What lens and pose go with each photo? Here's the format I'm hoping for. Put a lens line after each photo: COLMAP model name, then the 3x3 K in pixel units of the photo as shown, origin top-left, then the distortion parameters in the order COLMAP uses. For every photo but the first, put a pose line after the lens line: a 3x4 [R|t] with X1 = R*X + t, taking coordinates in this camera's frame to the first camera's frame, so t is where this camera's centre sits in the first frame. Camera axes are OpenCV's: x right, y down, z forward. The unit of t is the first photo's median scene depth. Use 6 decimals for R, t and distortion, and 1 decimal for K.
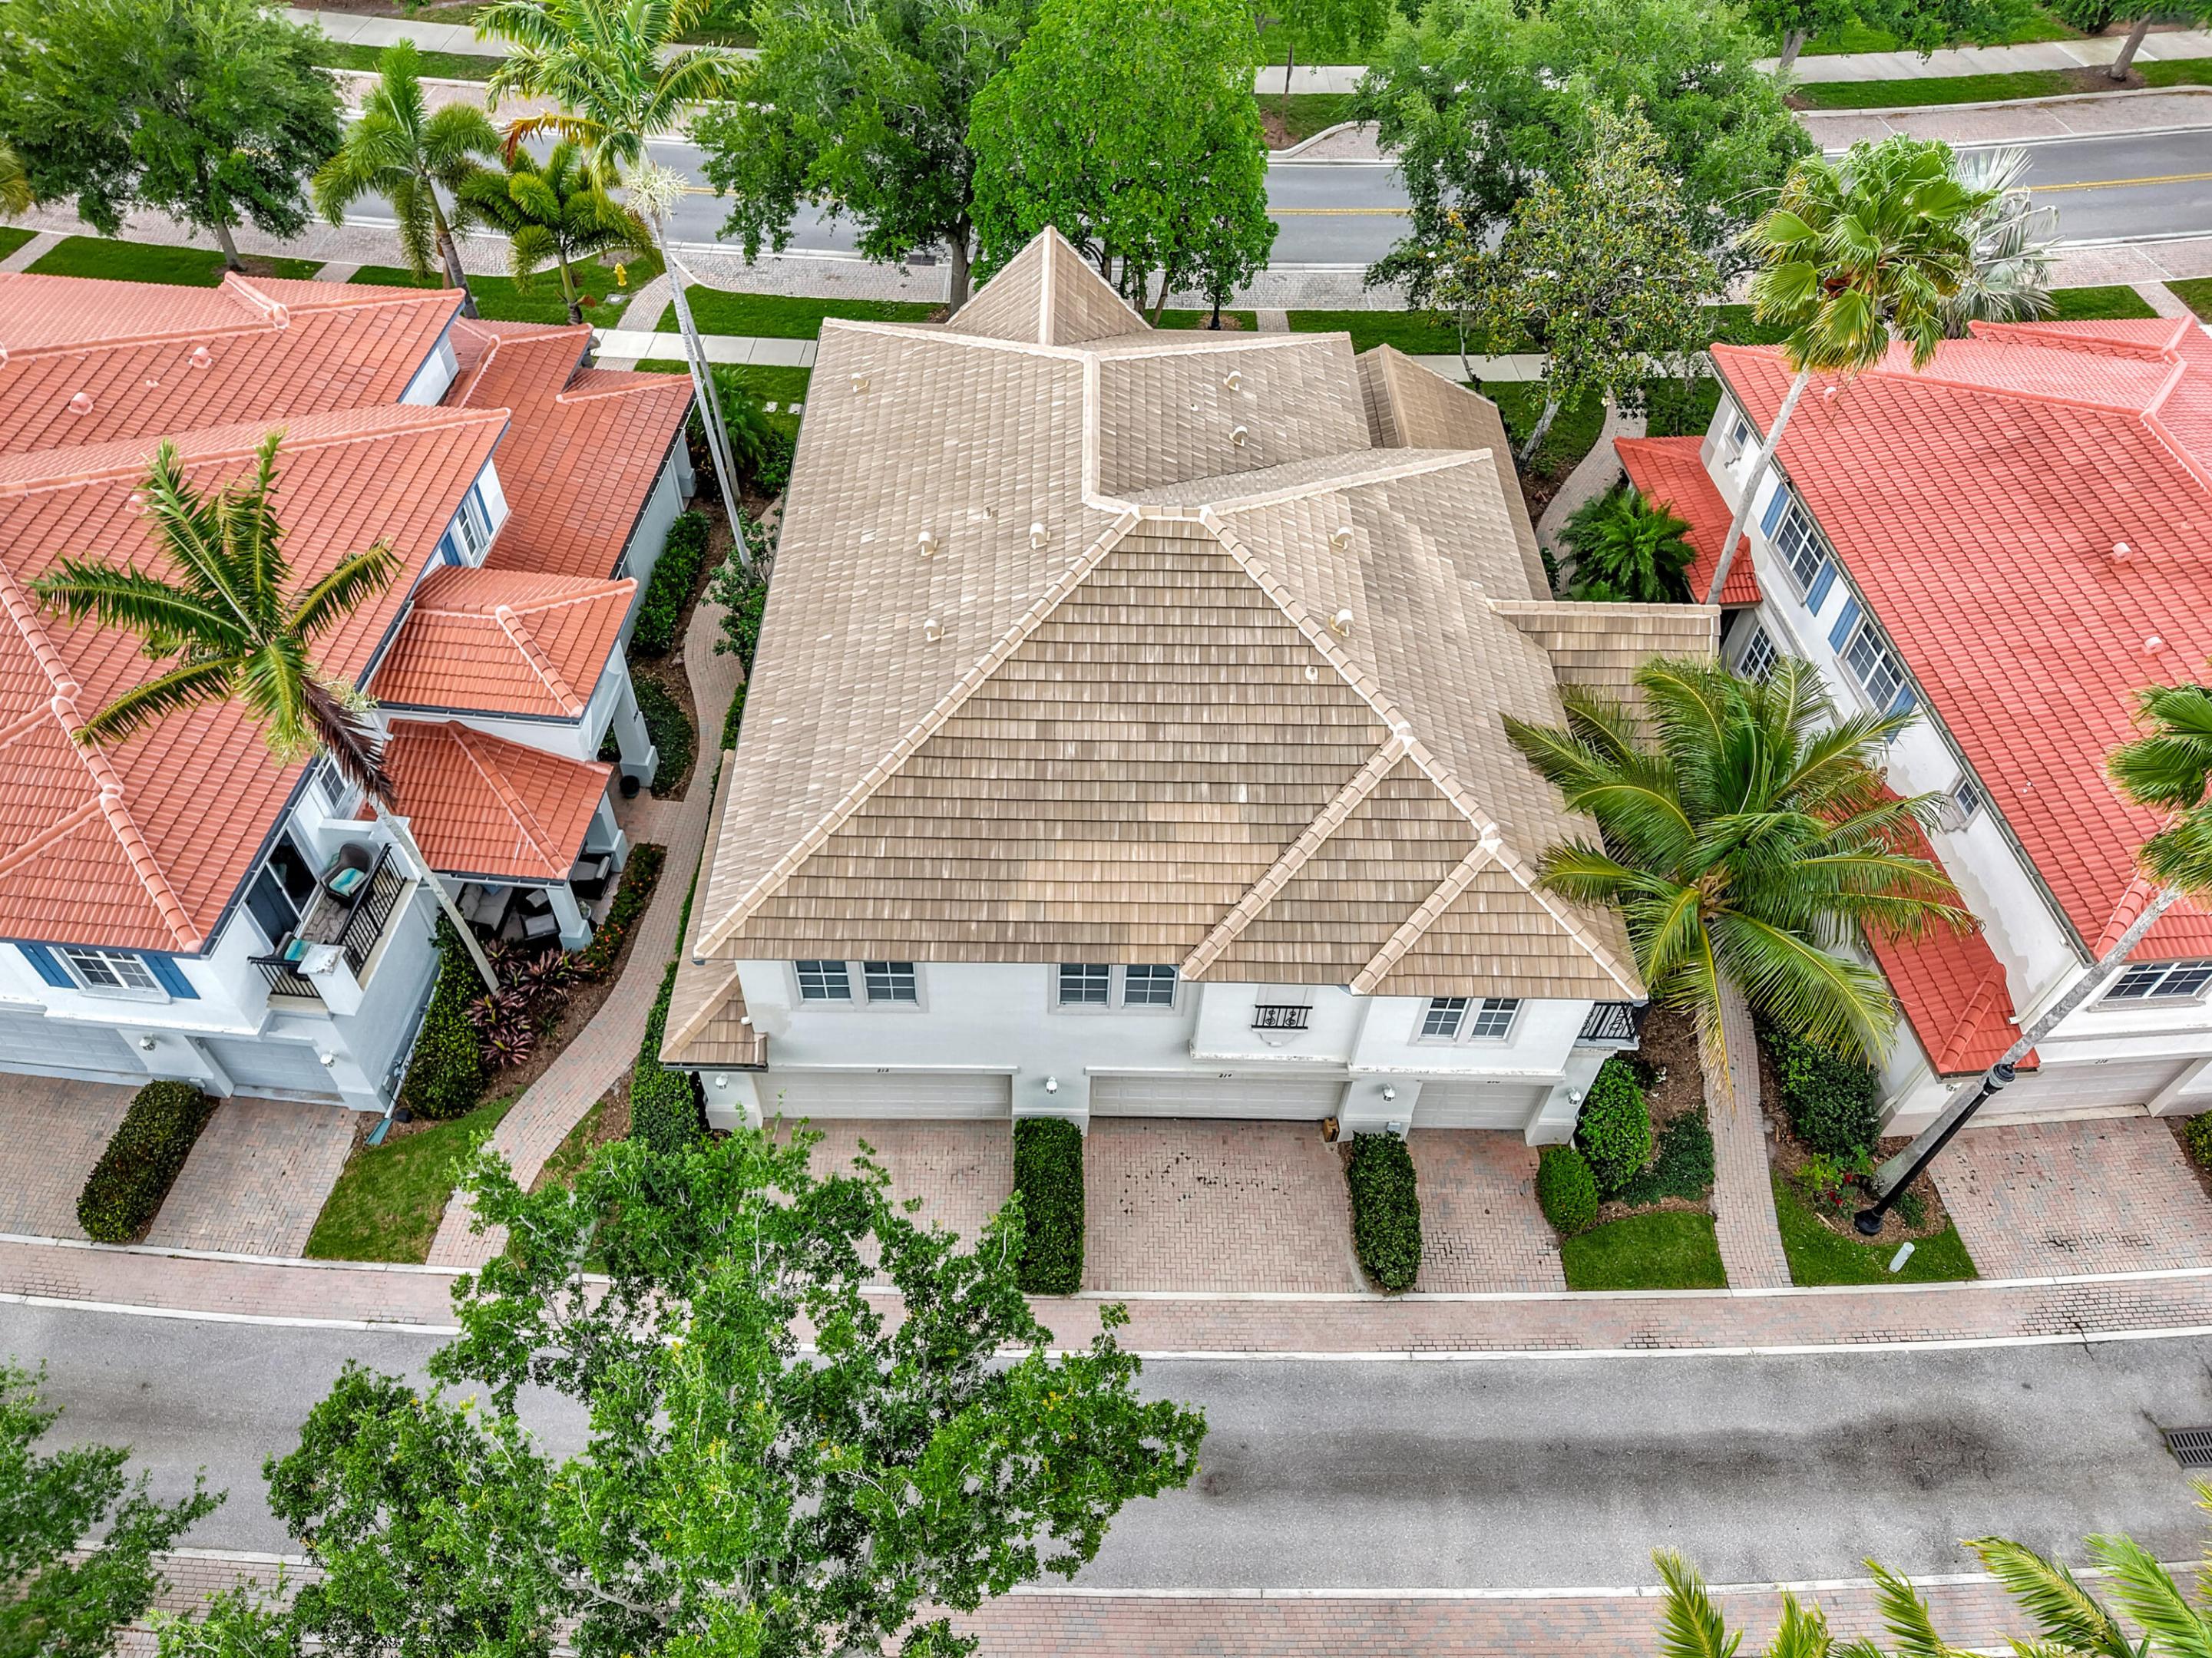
lens RADIAL K [[1566.5, 0, 1120.9], [0, 1566.5, 870.0], [0, 0, 1]] dist [0.001812, -0.005620]
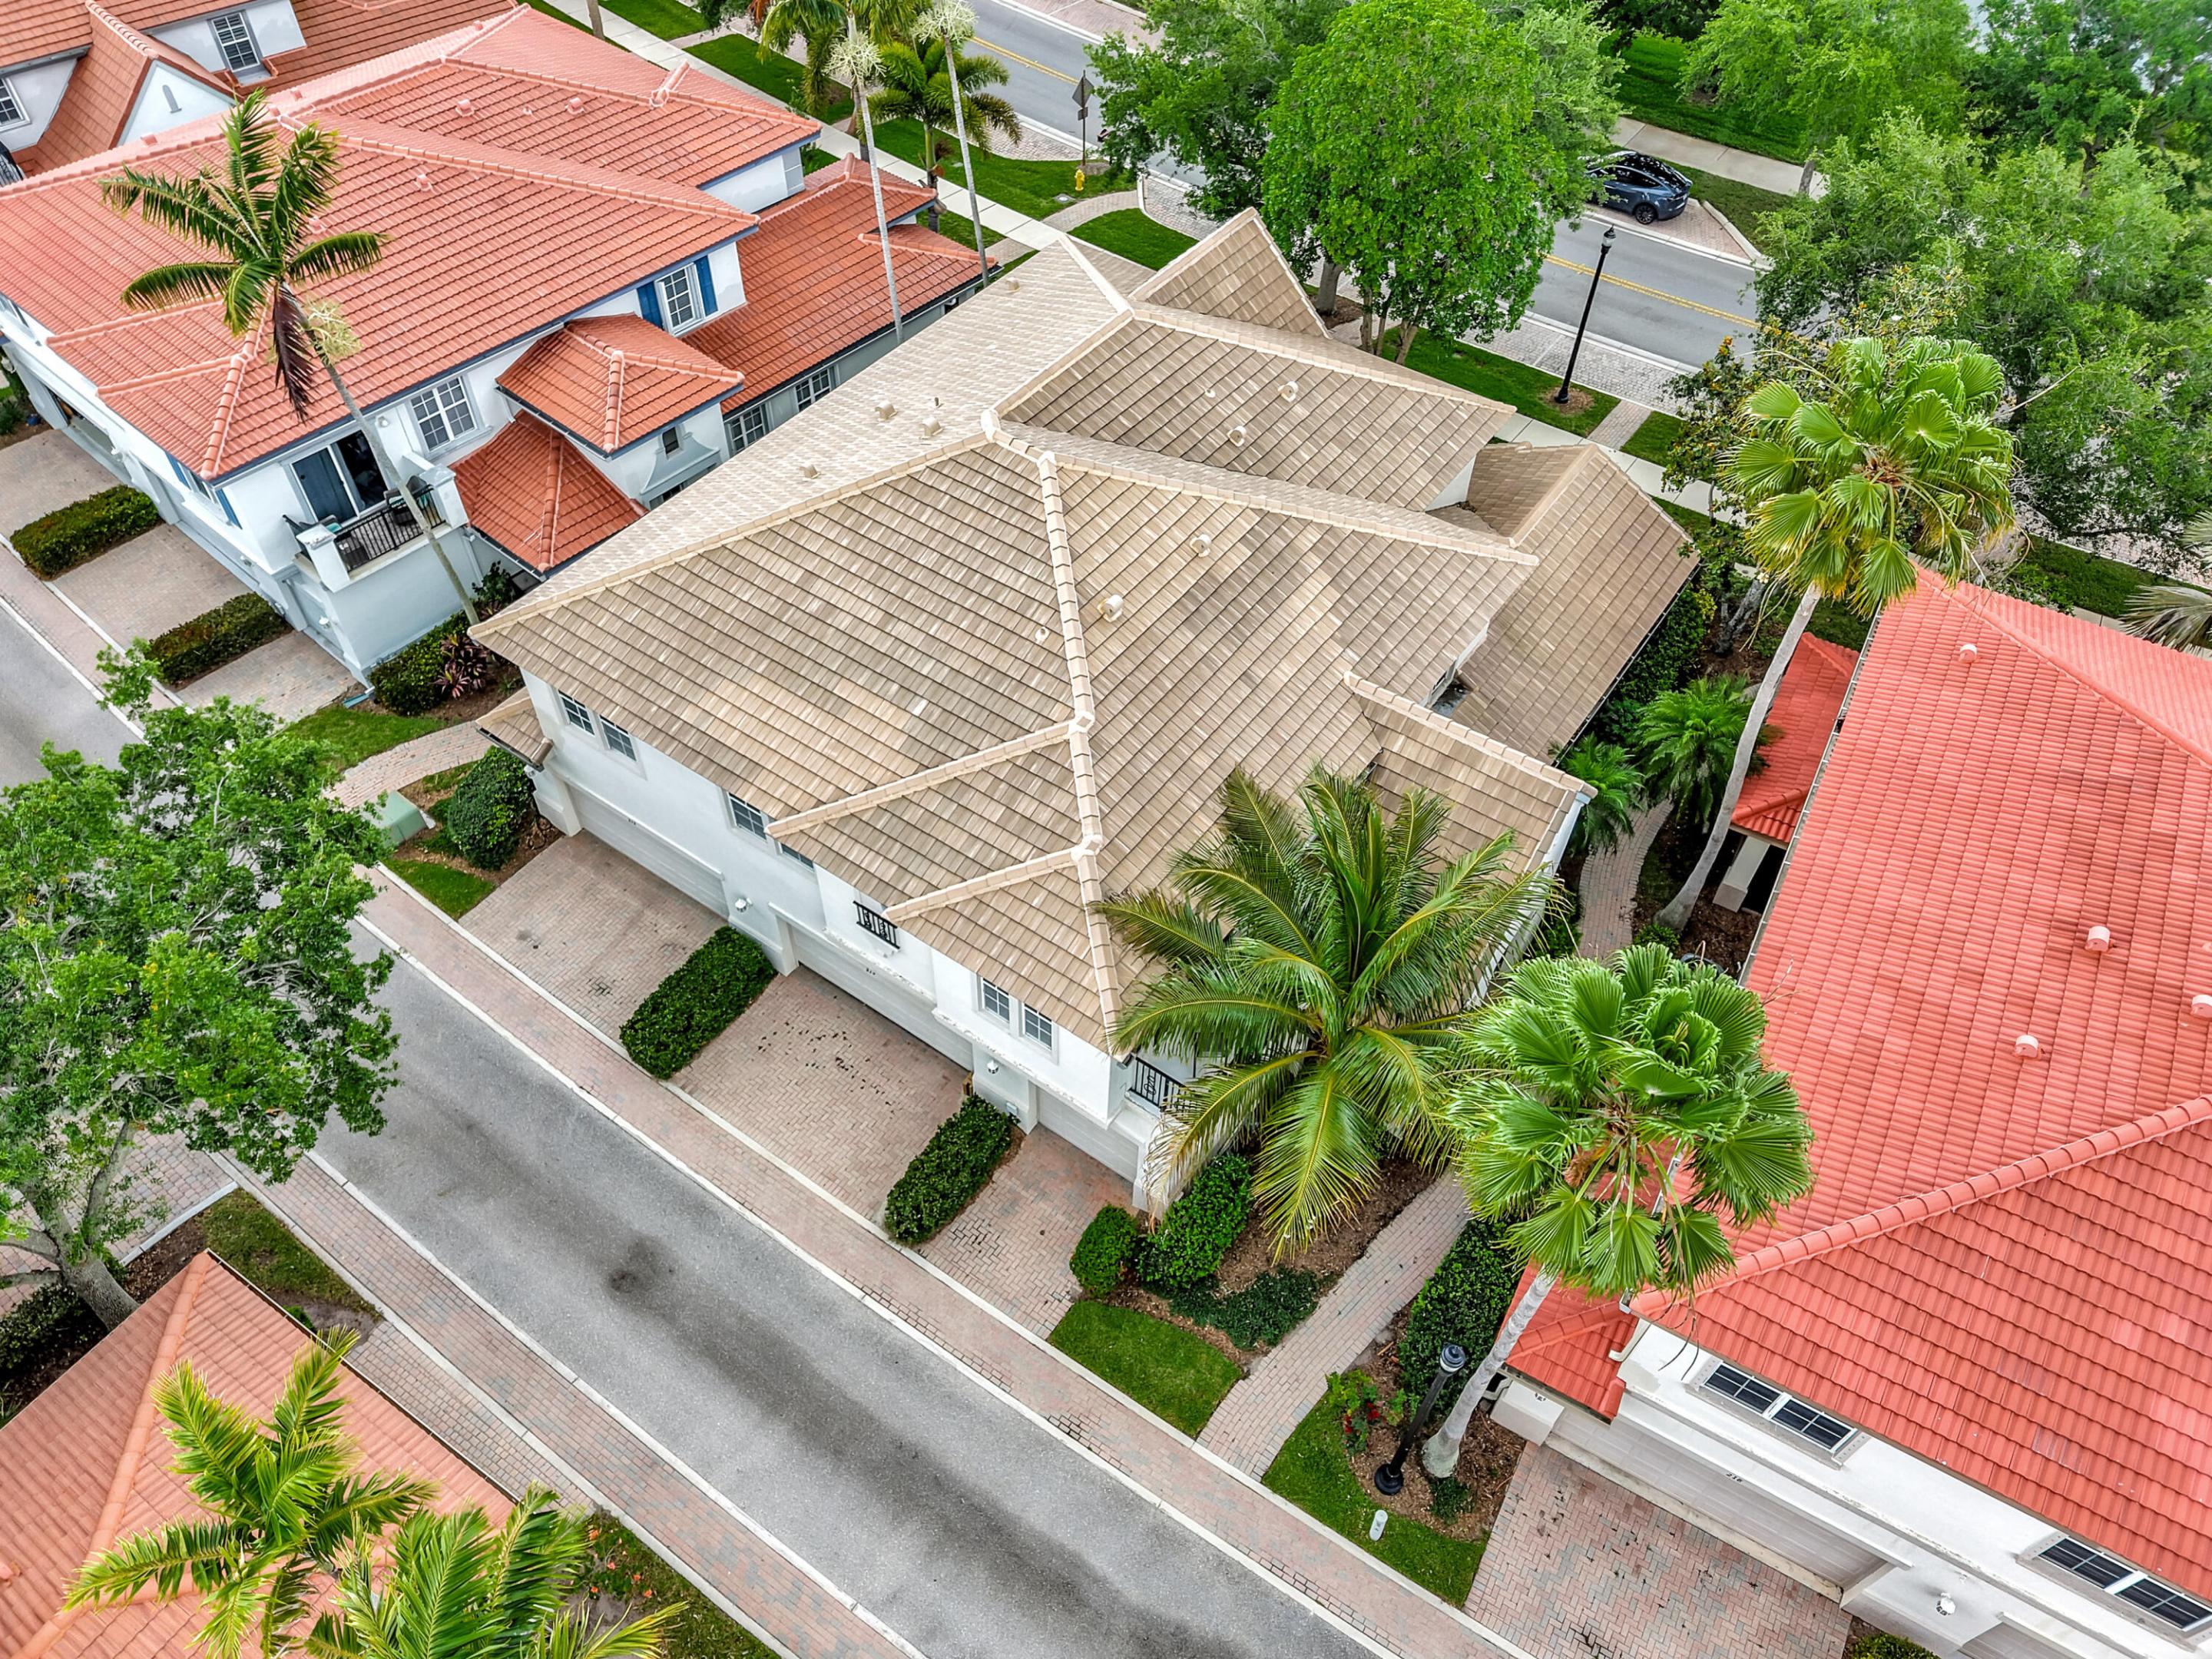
lens RADIAL K [[1566.7, 0, 1112.9], [0, 1566.7, 819.3], [0, 0, 1]] dist [0.001812, -0.005620]
pose [[0.812603, 0.428394, -0.395165, 0.554997], [-0.443809, 0.894314, 0.056883, -0.087462], [0.377770, 0.129155, 0.916847, 0.097156]]
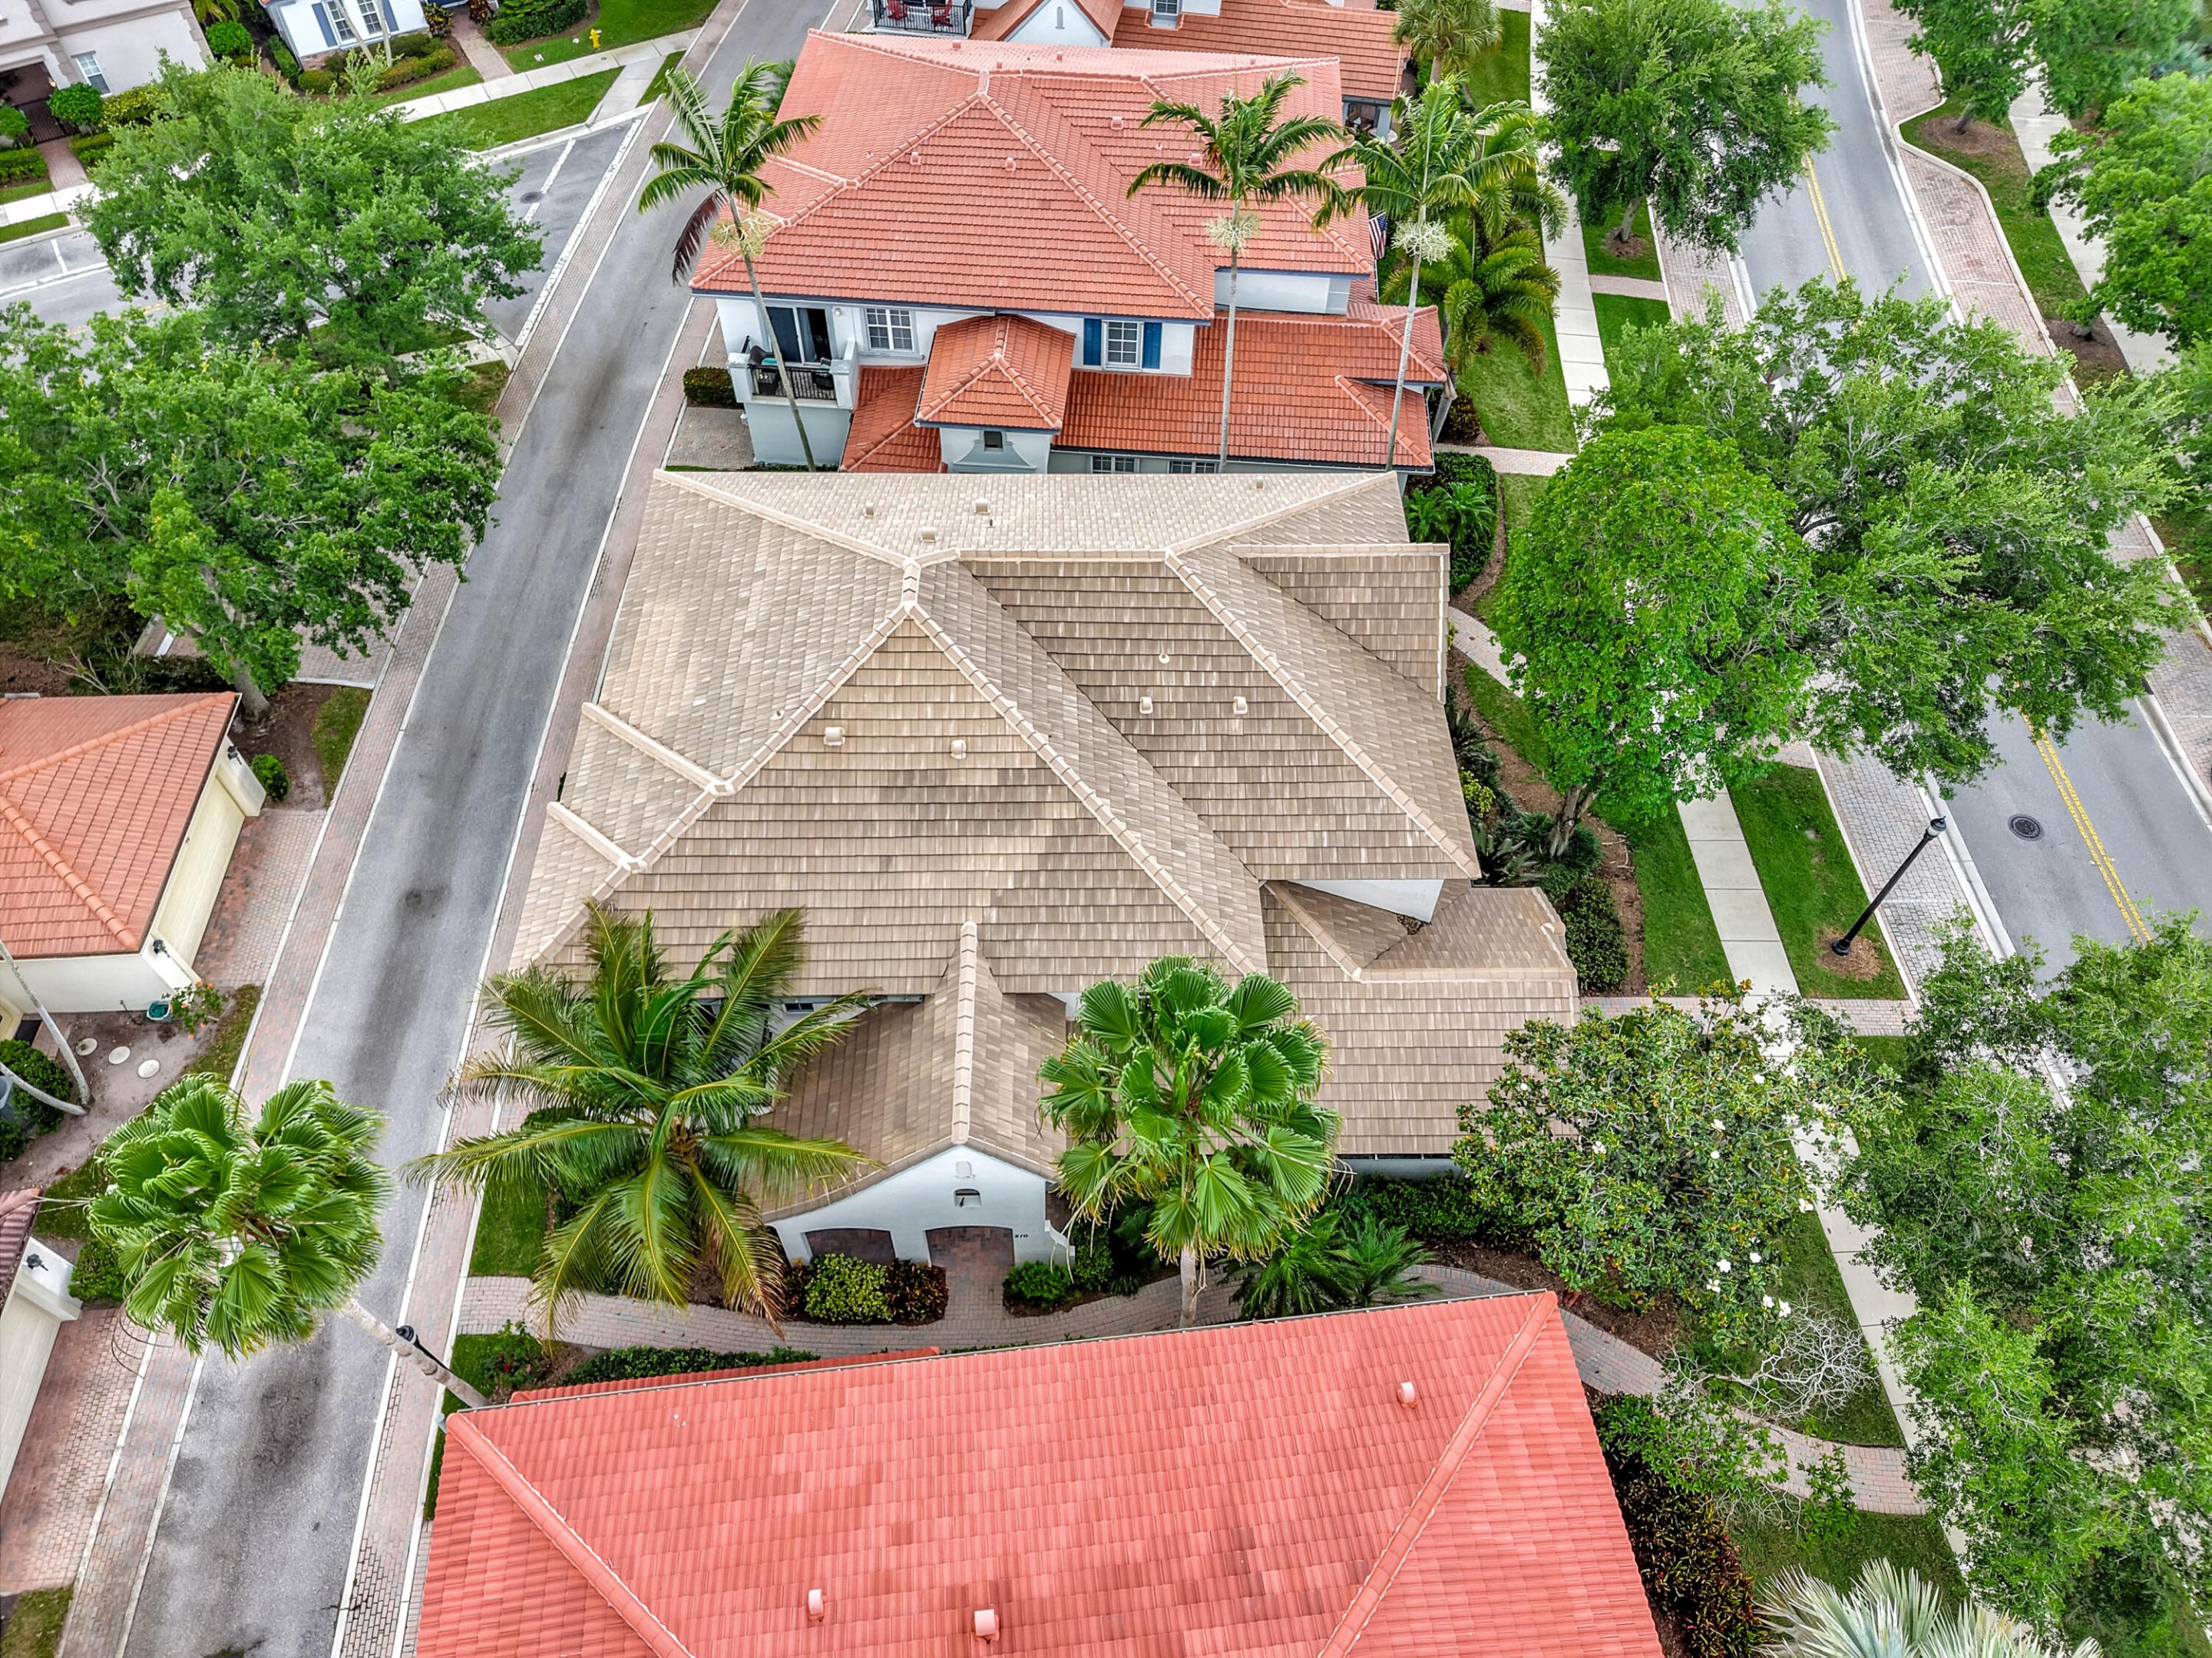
lens RADIAL K [[1566.5, 0, 1116.1], [0, 1566.5, 811.2], [0, 0, 1]] dist [0.001812, -0.005620]
pose [[0.005916, 0.767952, -0.640480, 0.868733], [-0.771676, 0.410858, 0.485502, -0.808005], [0.635988, 0.491370, 0.595041, 0.445422]]
